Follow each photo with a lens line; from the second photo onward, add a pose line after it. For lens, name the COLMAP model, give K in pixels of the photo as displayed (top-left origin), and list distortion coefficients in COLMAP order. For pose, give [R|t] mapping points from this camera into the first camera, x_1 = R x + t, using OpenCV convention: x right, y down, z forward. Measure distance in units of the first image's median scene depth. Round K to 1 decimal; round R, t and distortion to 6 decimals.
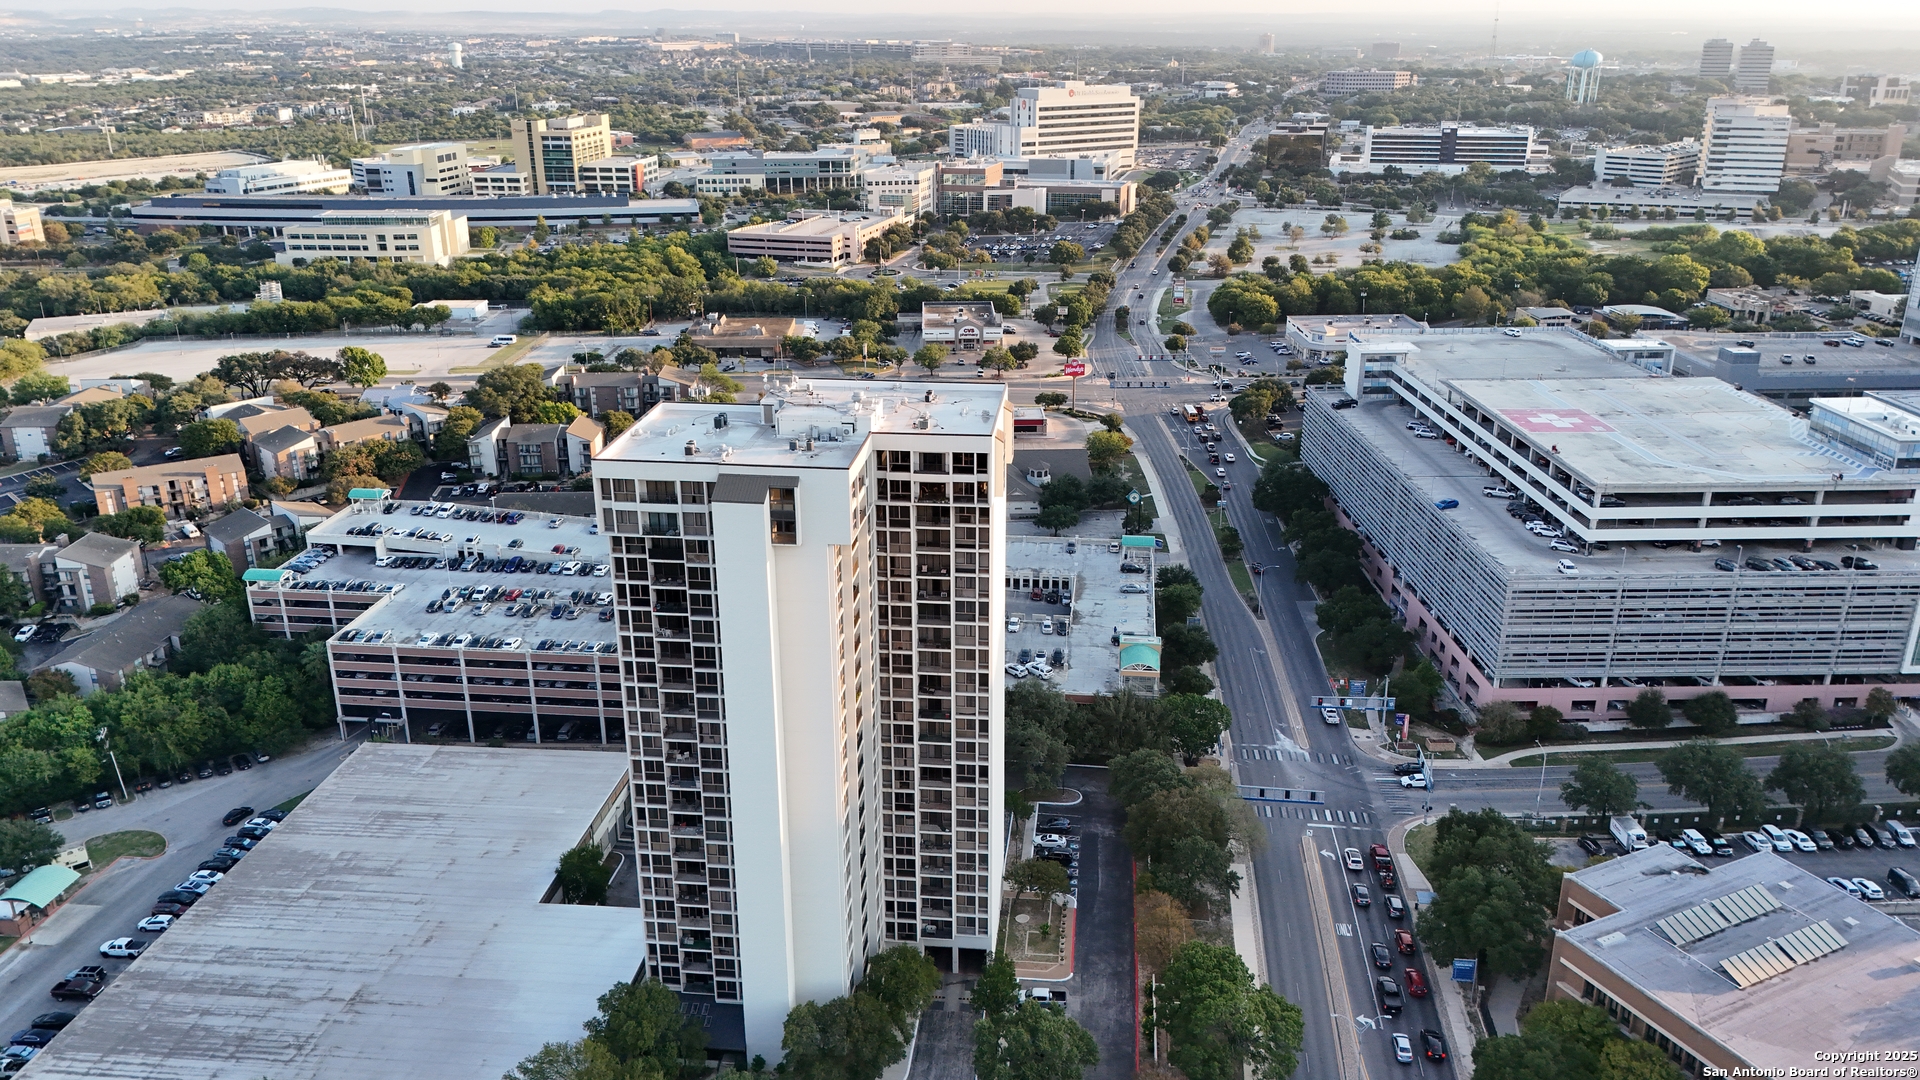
lens RADIAL K [[1422.3, 0, 968.8], [0, 1422.3, 537.9], [0, 0, 1]] dist [0.071945, -0.070813]
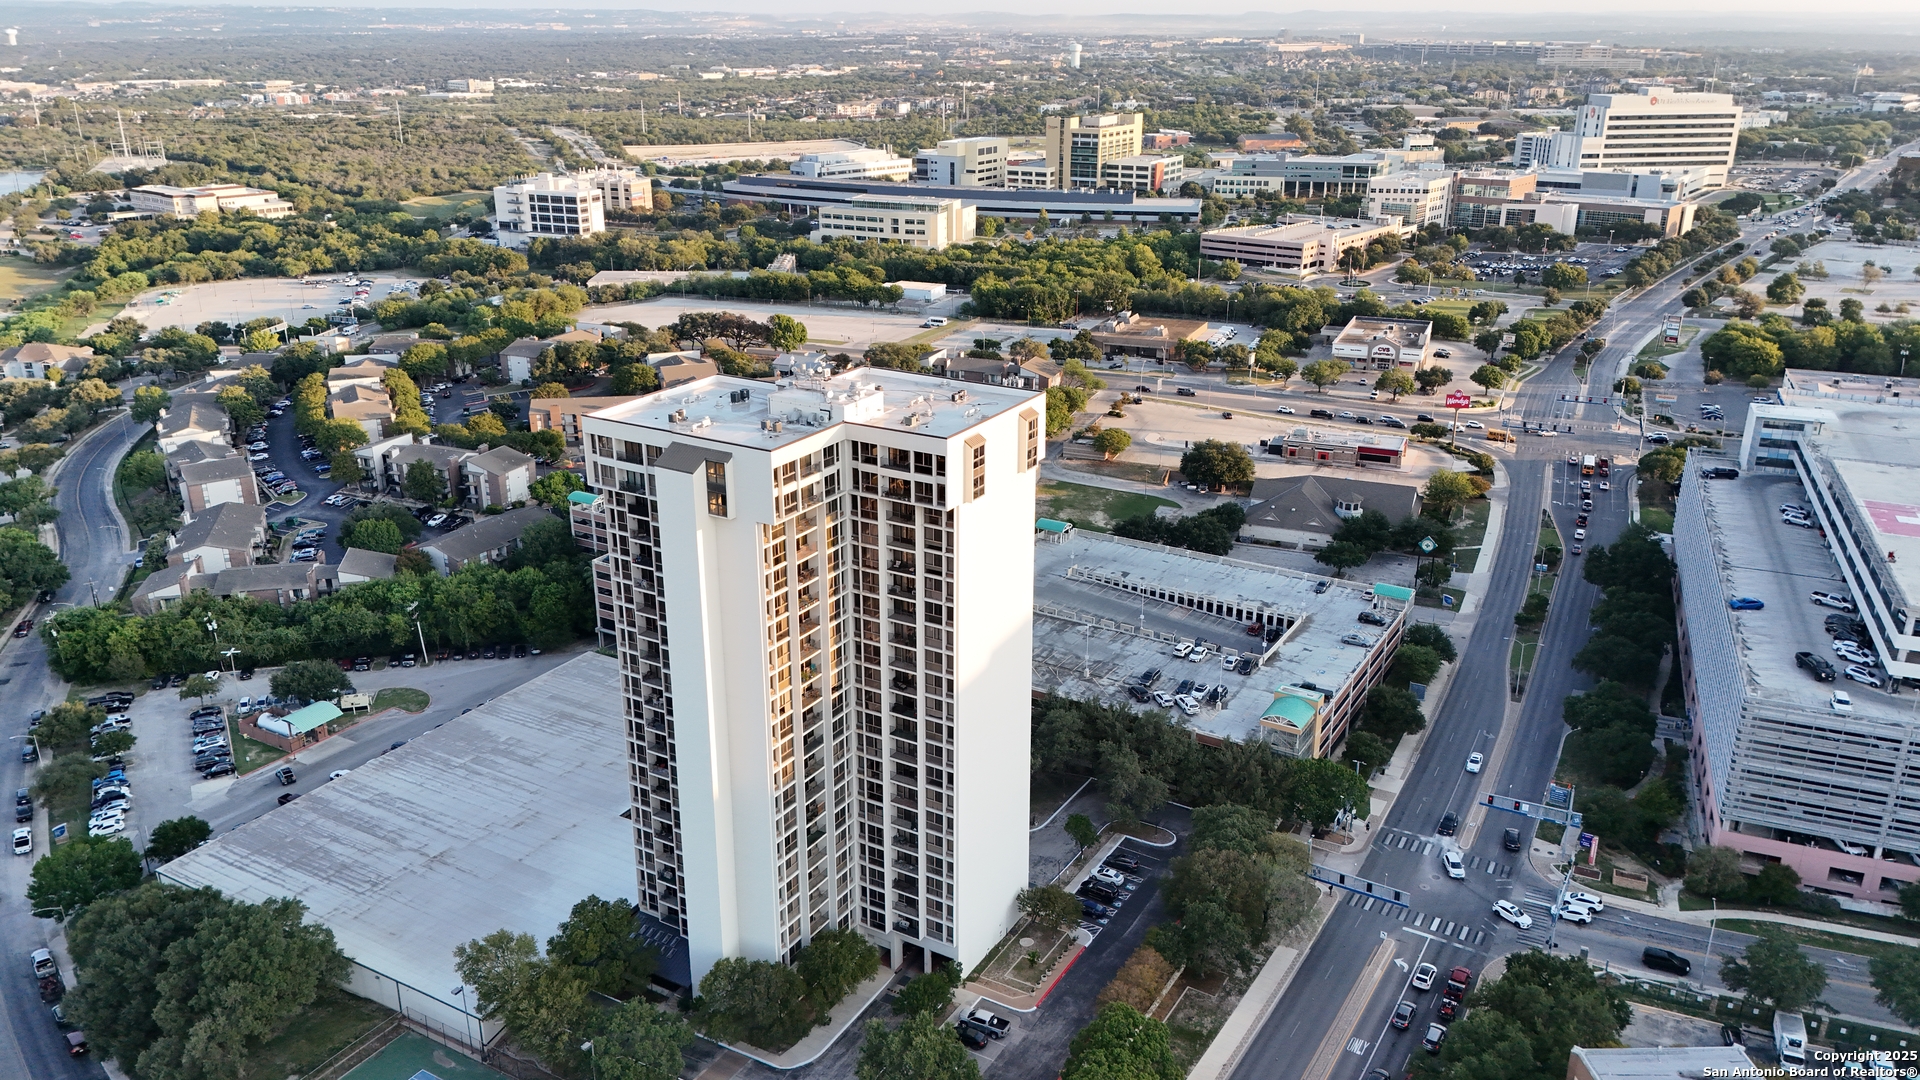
lens RADIAL K [[1422.3, 0, 957.2], [0, 1422.3, 539.1], [0, 0, 1]] dist [0.071945, -0.070813]
pose [[0.911508, 0.145271, -0.384772, 0.216195], [-0.145323, 0.988956, 0.029116, -0.017214], [0.384752, 0.029377, 0.922552, 0.049968]]
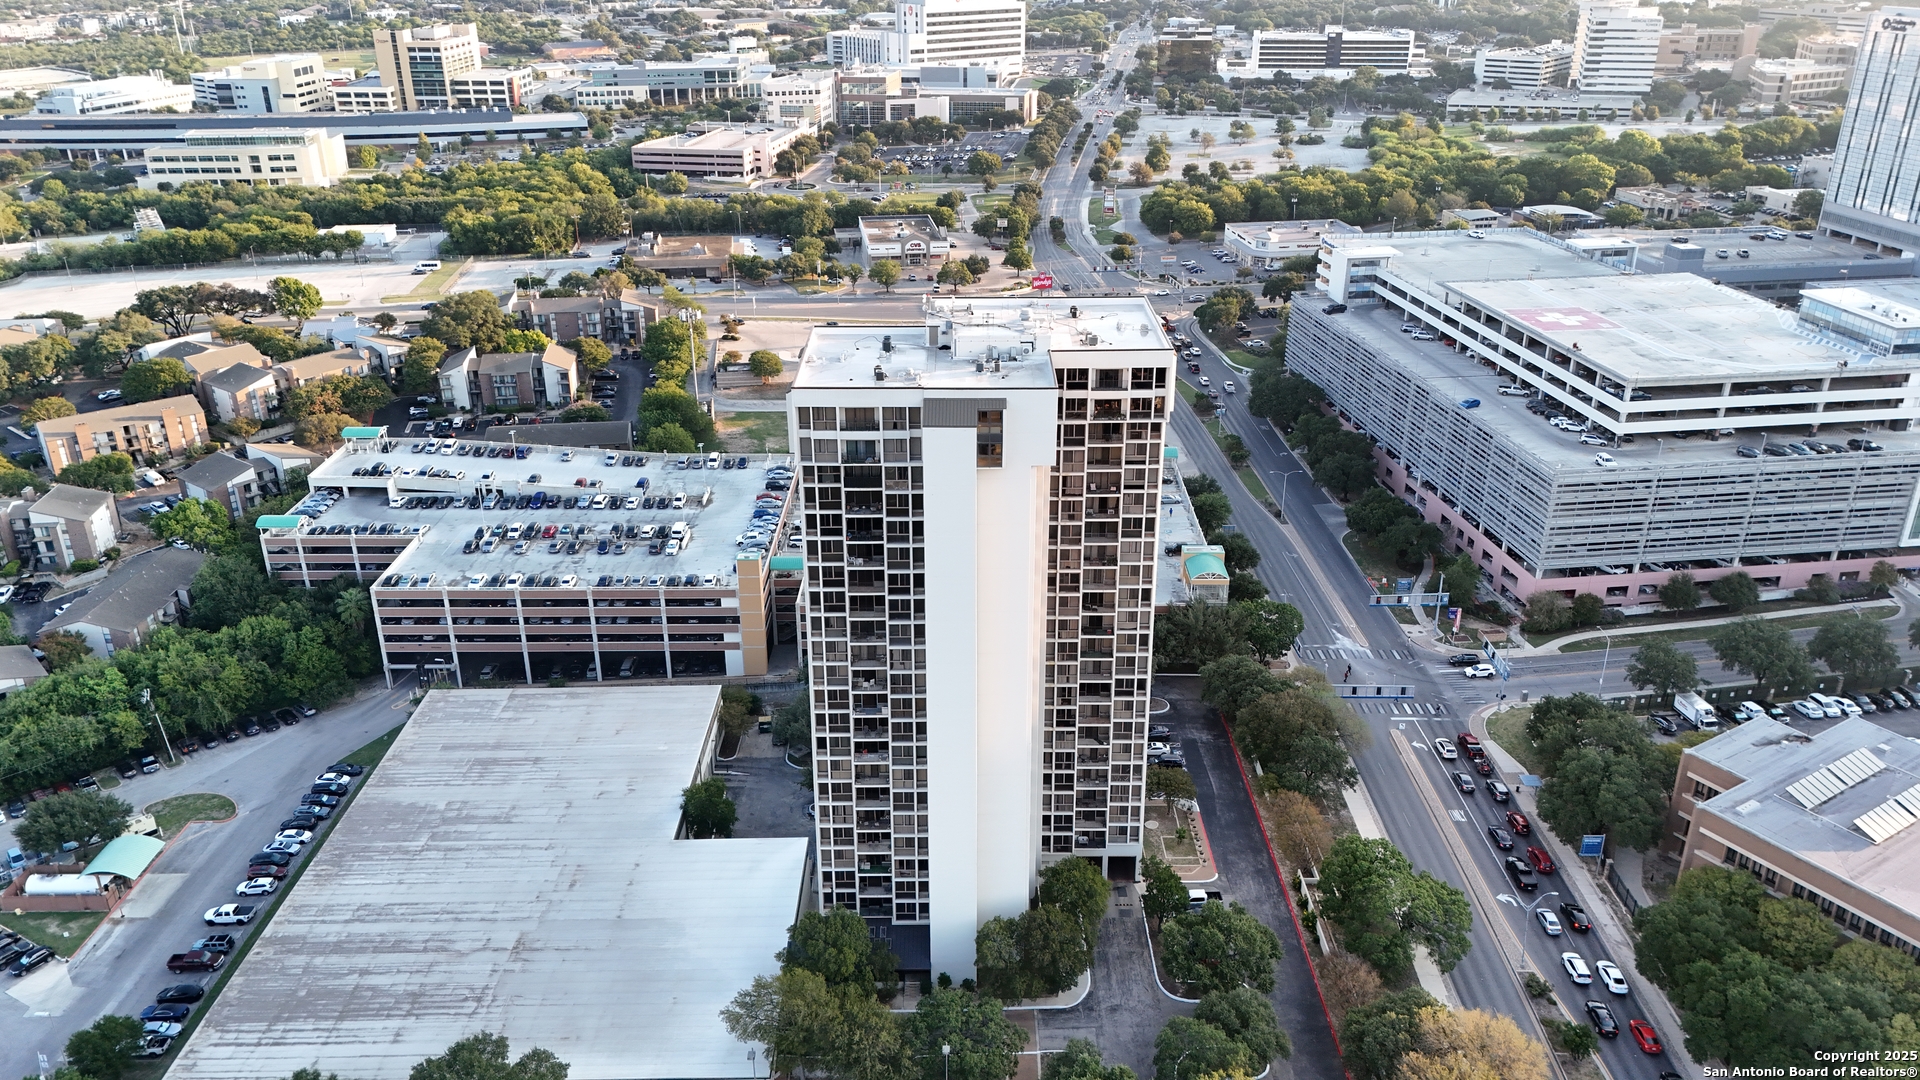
lens RADIAL K [[1422.3, 0, 972.3], [0, 1422.3, 535.3], [0, 0, 1]] dist [0.071945, -0.070813]
pose [[0.993832, -0.044196, 0.101708, -0.121228], [0.038327, 0.997525, 0.058955, -0.003447], [-0.104062, -0.054693, 0.993066, 0.007087]]
